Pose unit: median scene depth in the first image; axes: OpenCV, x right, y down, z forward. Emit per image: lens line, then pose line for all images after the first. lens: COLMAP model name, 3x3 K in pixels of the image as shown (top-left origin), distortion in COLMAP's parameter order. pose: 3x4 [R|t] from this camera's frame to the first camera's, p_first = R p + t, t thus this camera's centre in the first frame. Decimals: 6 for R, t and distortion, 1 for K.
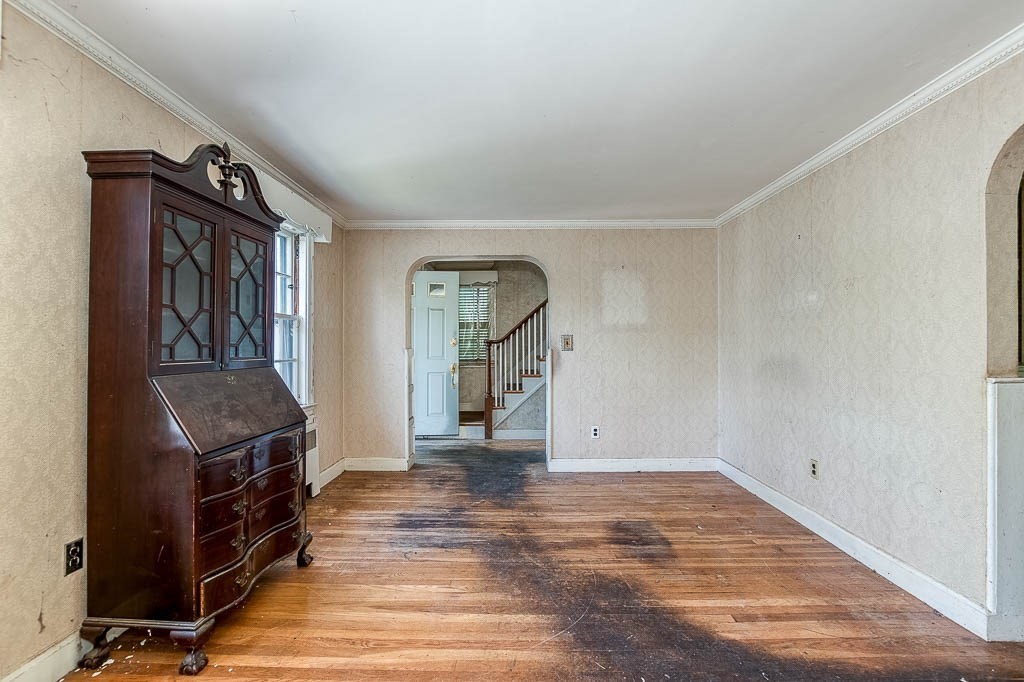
lens RADIAL K [[450.6, 0, 510.6], [0, 450.6, 343.9], [0, 0, 1]] dist [-0.020127, 0.000352]
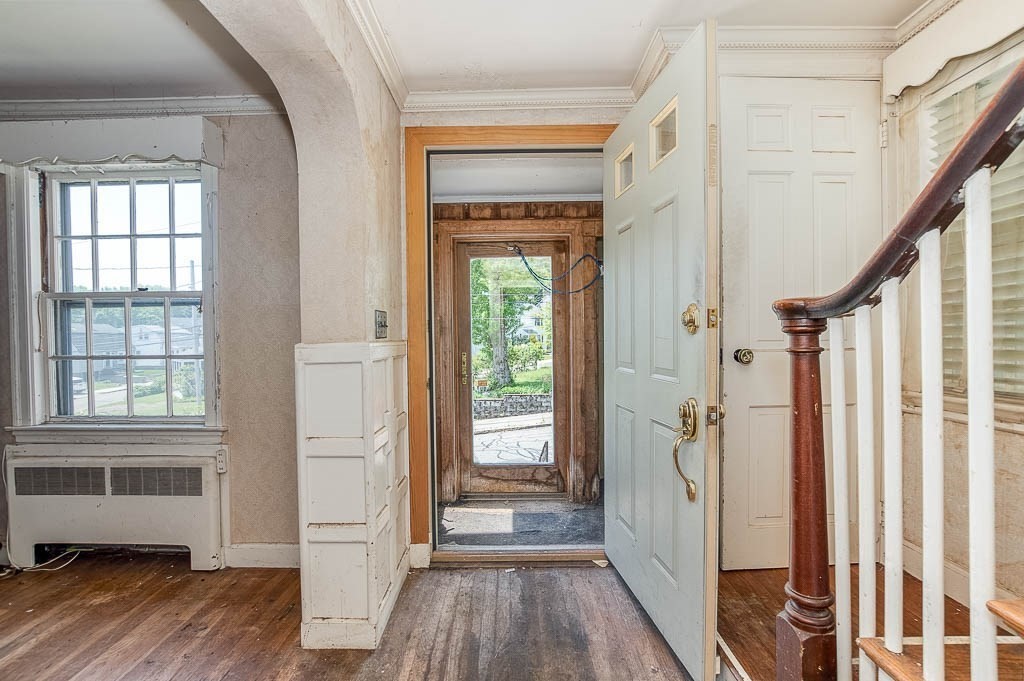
lens RADIAL K [[460.5, 0, 518.2], [0, 460.5, 340.9], [0, 0, 1]] dist [-0.017372, -0.000150]
pose [[0.016375, 0.010924, -0.999806, 0.290534], [0.007554, 0.999910, 0.011049, 0.009357], [0.999837, -0.007734, 0.016291, 1.940517]]
